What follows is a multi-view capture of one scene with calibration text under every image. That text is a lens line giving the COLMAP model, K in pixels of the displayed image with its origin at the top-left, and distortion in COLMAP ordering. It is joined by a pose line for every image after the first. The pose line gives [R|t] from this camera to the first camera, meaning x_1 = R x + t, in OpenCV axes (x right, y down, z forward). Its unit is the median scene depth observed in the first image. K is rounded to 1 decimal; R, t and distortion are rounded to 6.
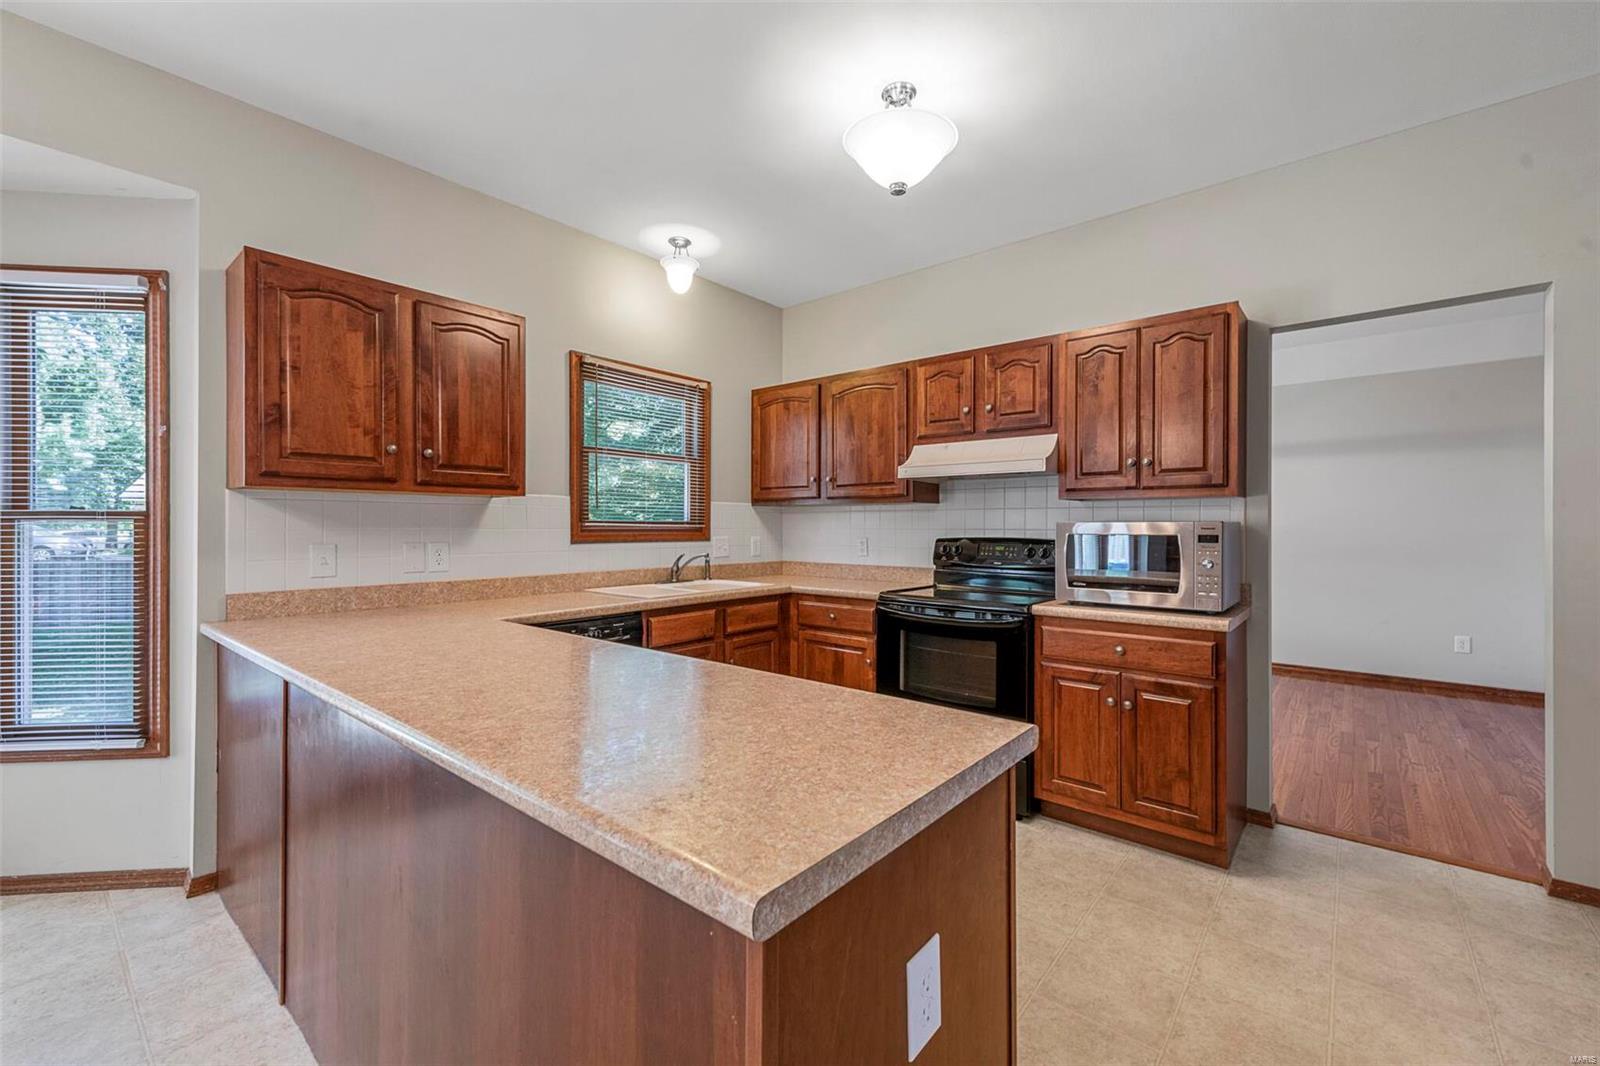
lens RADIAL K [[657.6, 0, 796.5], [0, 657.6, 527.6], [0, 0, 1]] dist [0.012475, -0.000011]
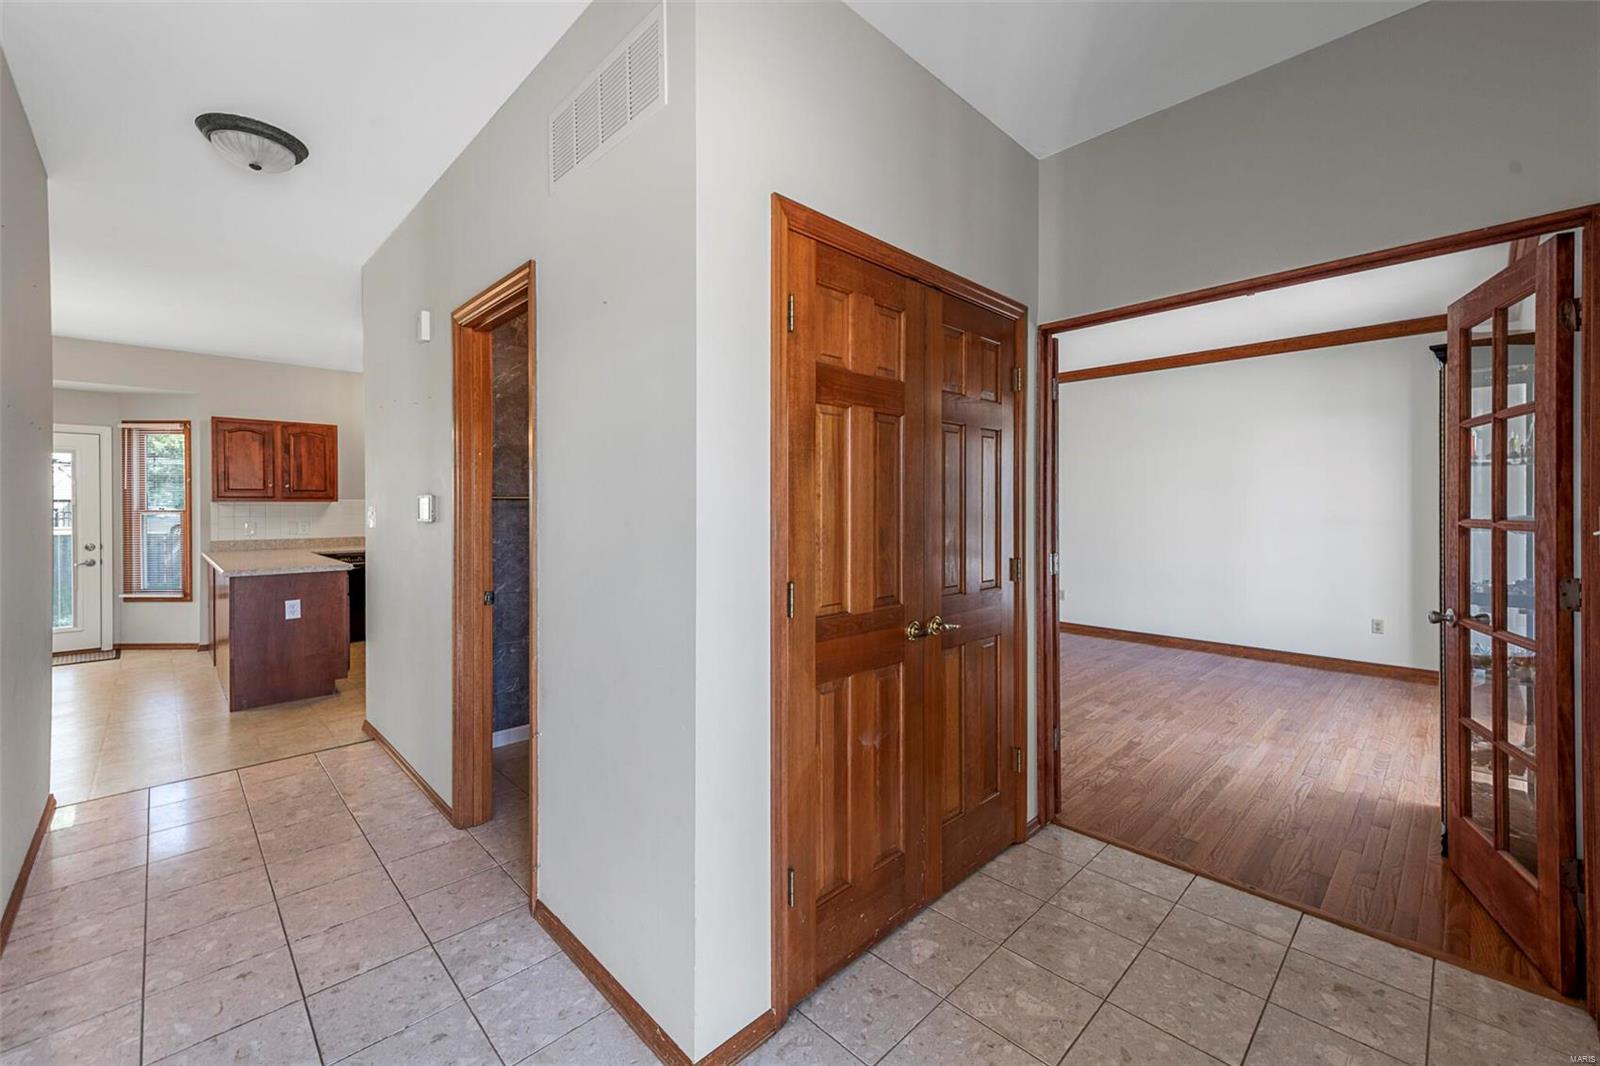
lens RADIAL K [[652.1, 0, 808.6], [0, 652.1, 512.9], [0, 0, 1]] dist [0.012744, -0.000597]
pose [[0.995487, -0.002199, -0.094872, 1.354726], [0.002668, 0.999985, 0.004815, -0.014687], [0.094860, -0.005046, 0.995478, -1.068661]]
